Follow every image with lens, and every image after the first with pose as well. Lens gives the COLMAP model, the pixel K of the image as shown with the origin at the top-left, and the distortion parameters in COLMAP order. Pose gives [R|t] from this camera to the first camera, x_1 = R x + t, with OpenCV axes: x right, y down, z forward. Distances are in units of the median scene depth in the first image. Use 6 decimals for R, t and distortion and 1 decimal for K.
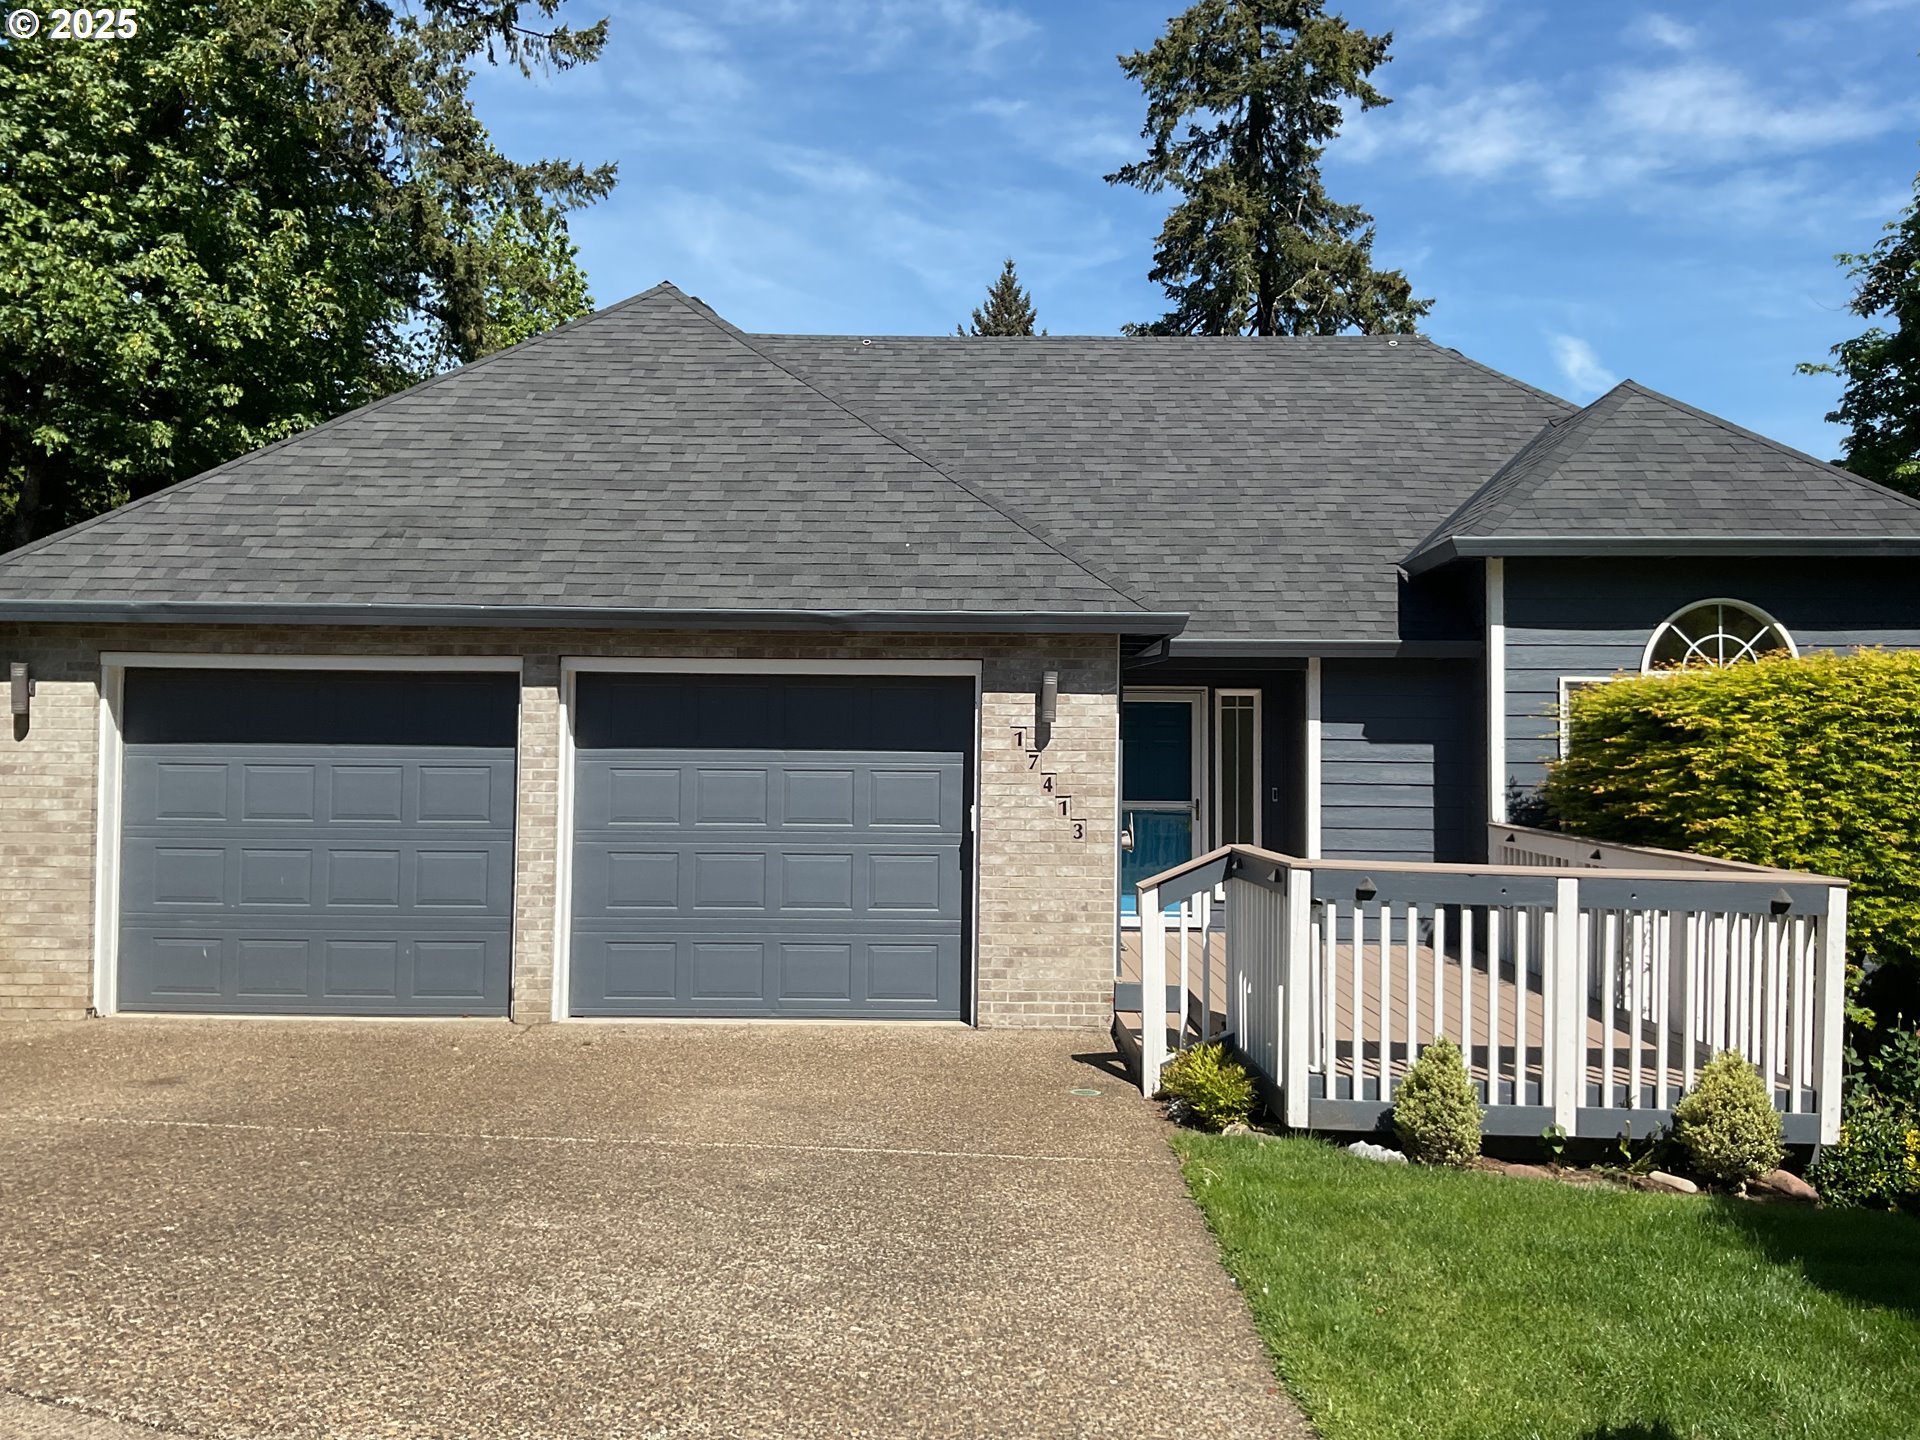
lens RADIAL K [[1585.0, 0, 960.0], [0, 1585.0, 720.0], [0, 0, 1]] dist [0.055114, -0.145481]
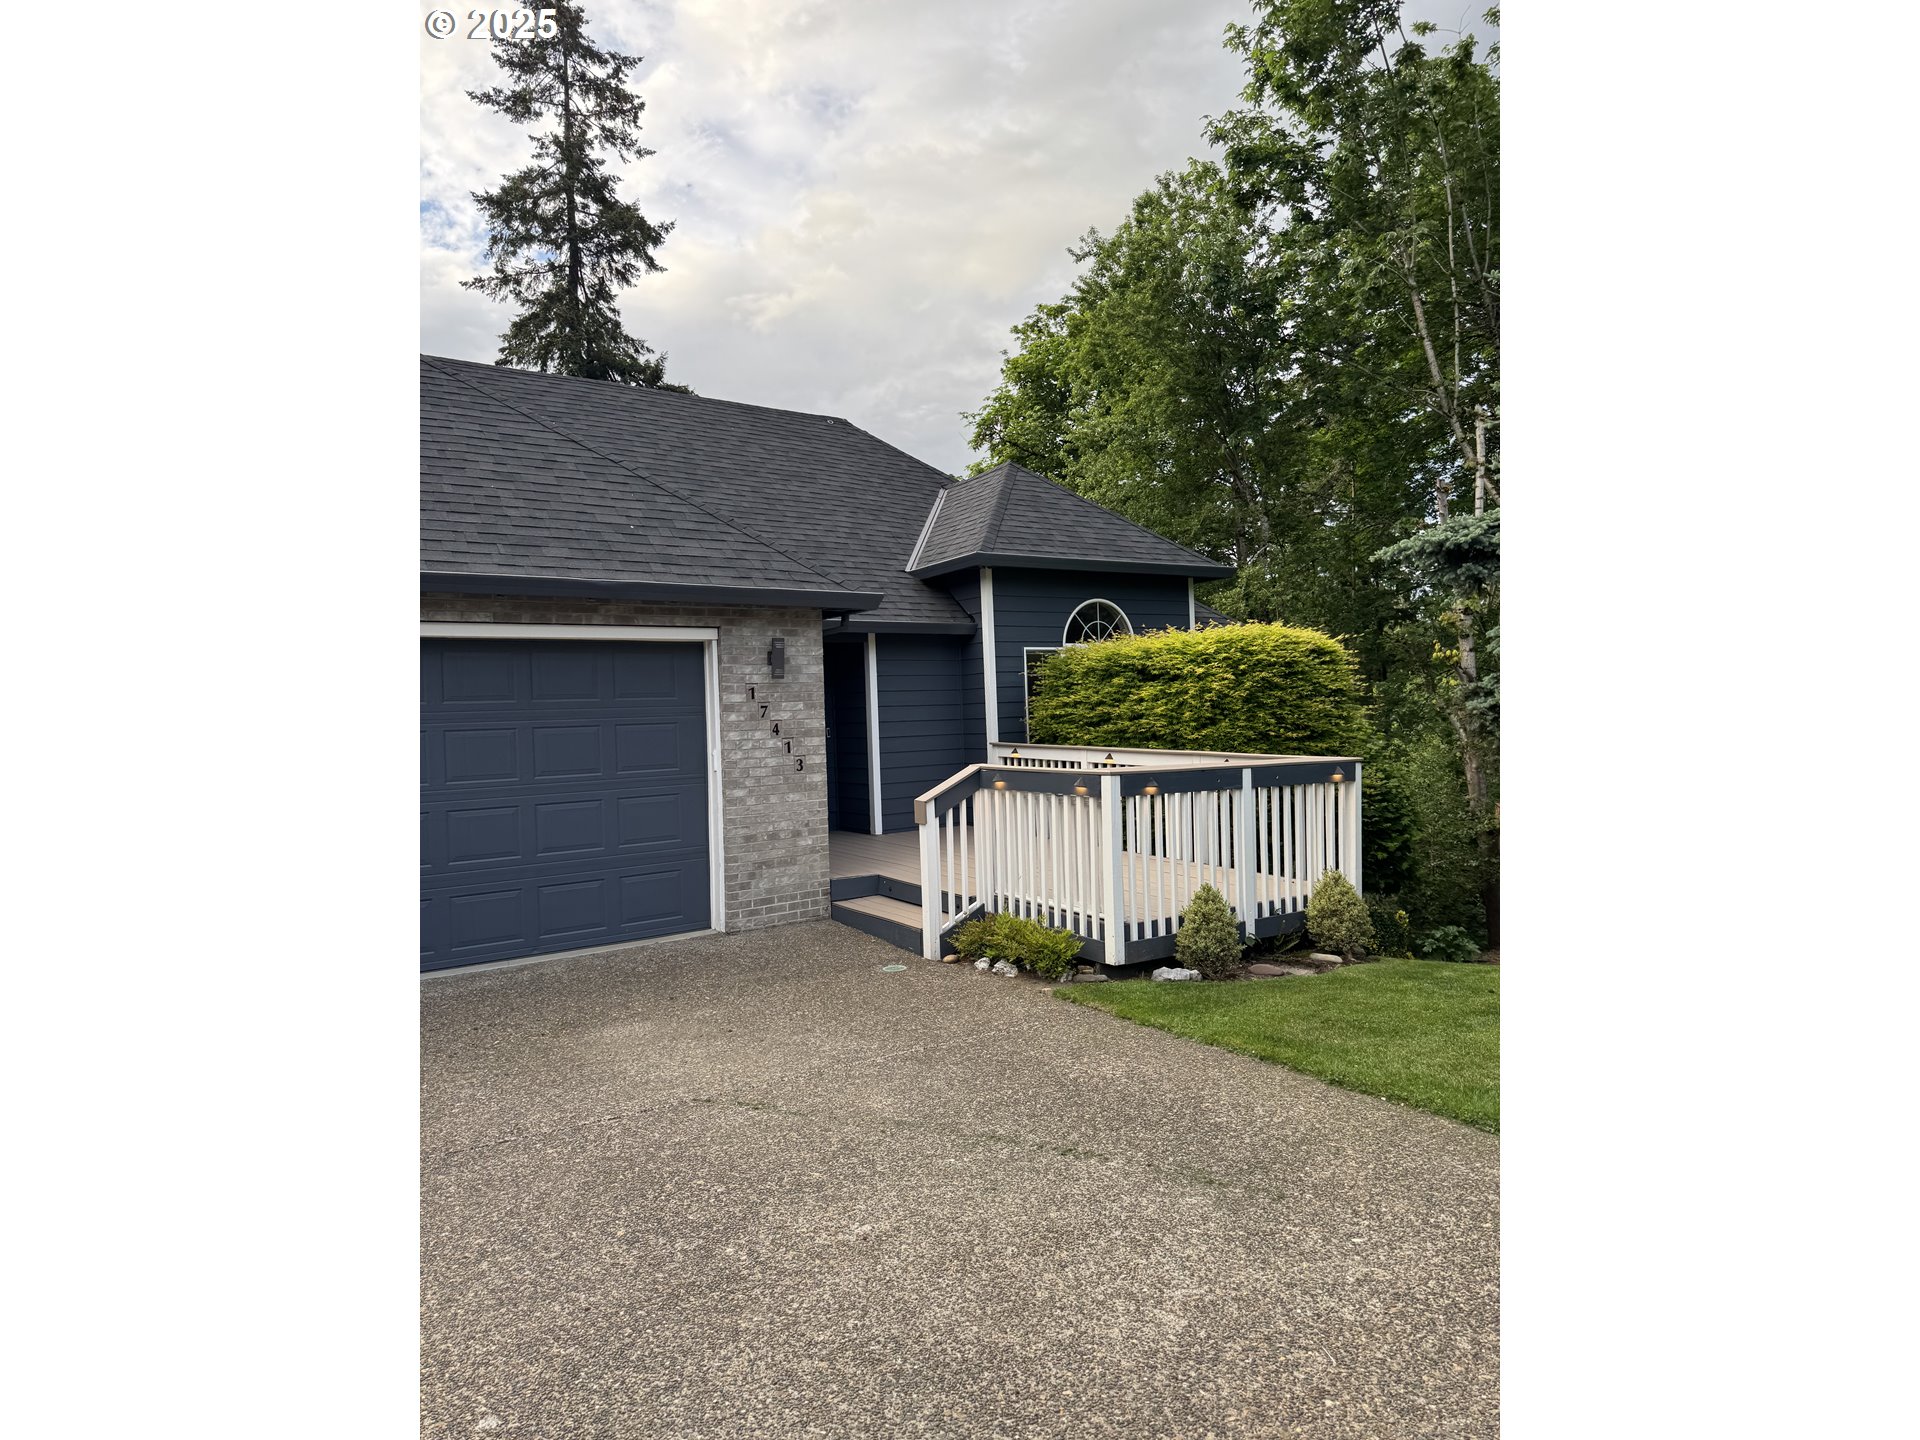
lens RADIAL K [[1007.0, 0, 963.1], [0, 1007.0, 734.1], [0, 0, 1]] dist [0.092843, -0.131321]
pose [[0.821791, -0.049511, 0.567633, -0.272744], [0.027905, 0.998519, 0.046695, 0.011613], [-0.569105, -0.022534, 0.821956, 0.264728]]
